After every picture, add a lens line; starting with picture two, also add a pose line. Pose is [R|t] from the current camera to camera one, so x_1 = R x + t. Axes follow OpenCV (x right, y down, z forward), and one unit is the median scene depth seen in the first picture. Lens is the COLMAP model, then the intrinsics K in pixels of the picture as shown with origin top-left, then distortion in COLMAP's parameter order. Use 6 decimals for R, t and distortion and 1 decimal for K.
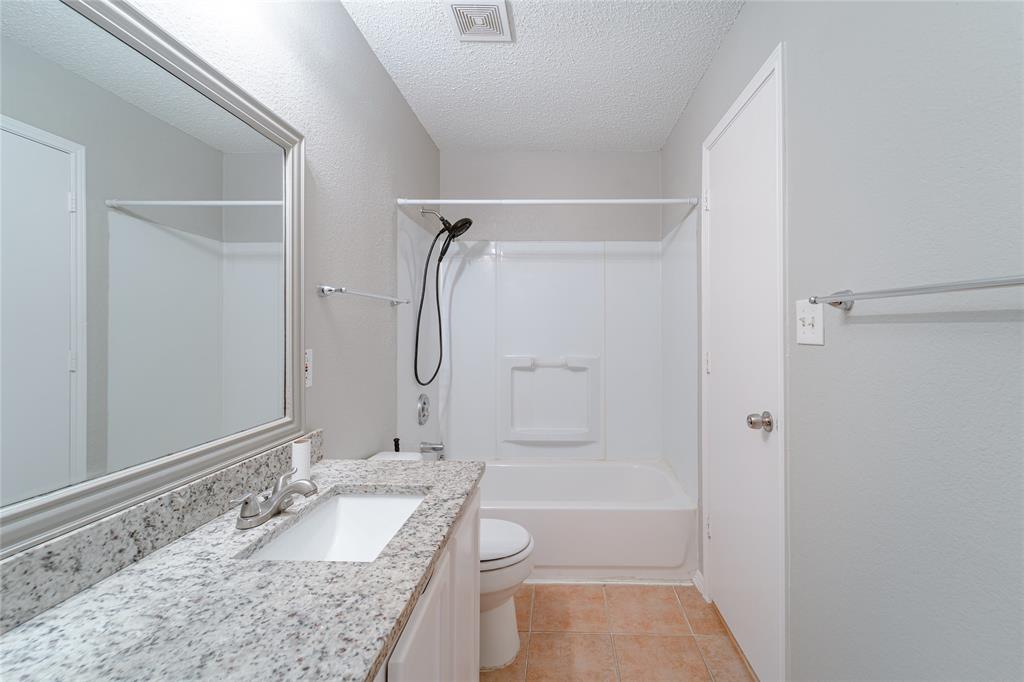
lens RADIAL K [[420.6, 0, 514.4], [0, 420.6, 332.6], [0, 0, 1]] dist [0.003149, -0.001680]
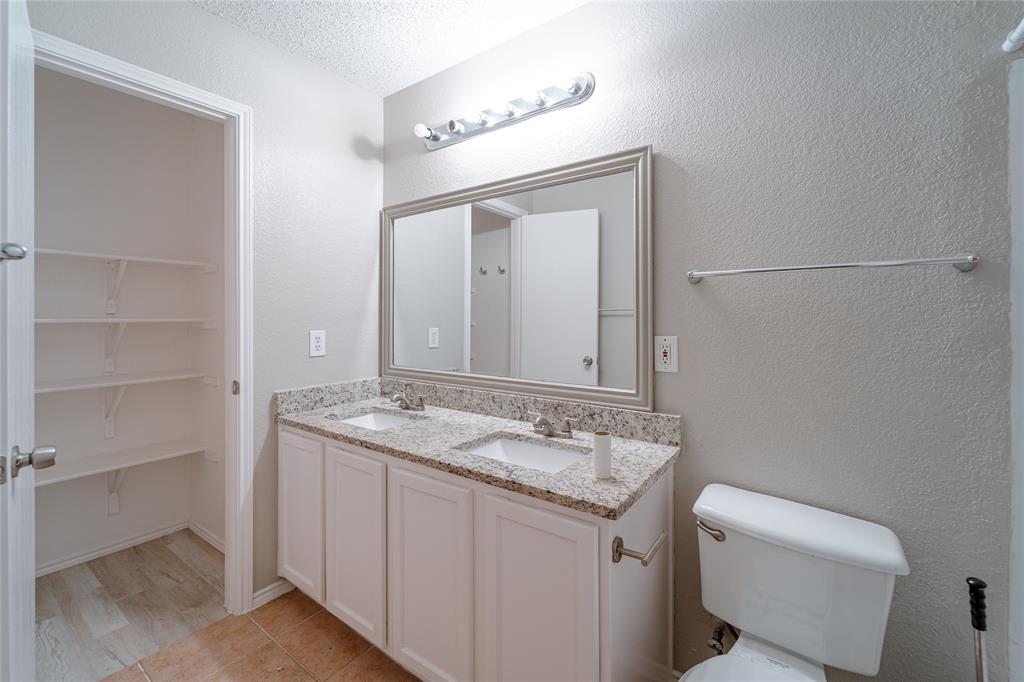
lens RADIAL K [[420.6, 0, 541.2], [0, 420.6, 314.6], [0, 0, 1]] dist [0.003149, -0.001680]
pose [[-0.438990, 0.001824, -0.898490, 0.846786], [-0.002226, 0.999993, 0.003117, -0.023980], [0.898489, 0.003368, -0.438983, 1.646516]]
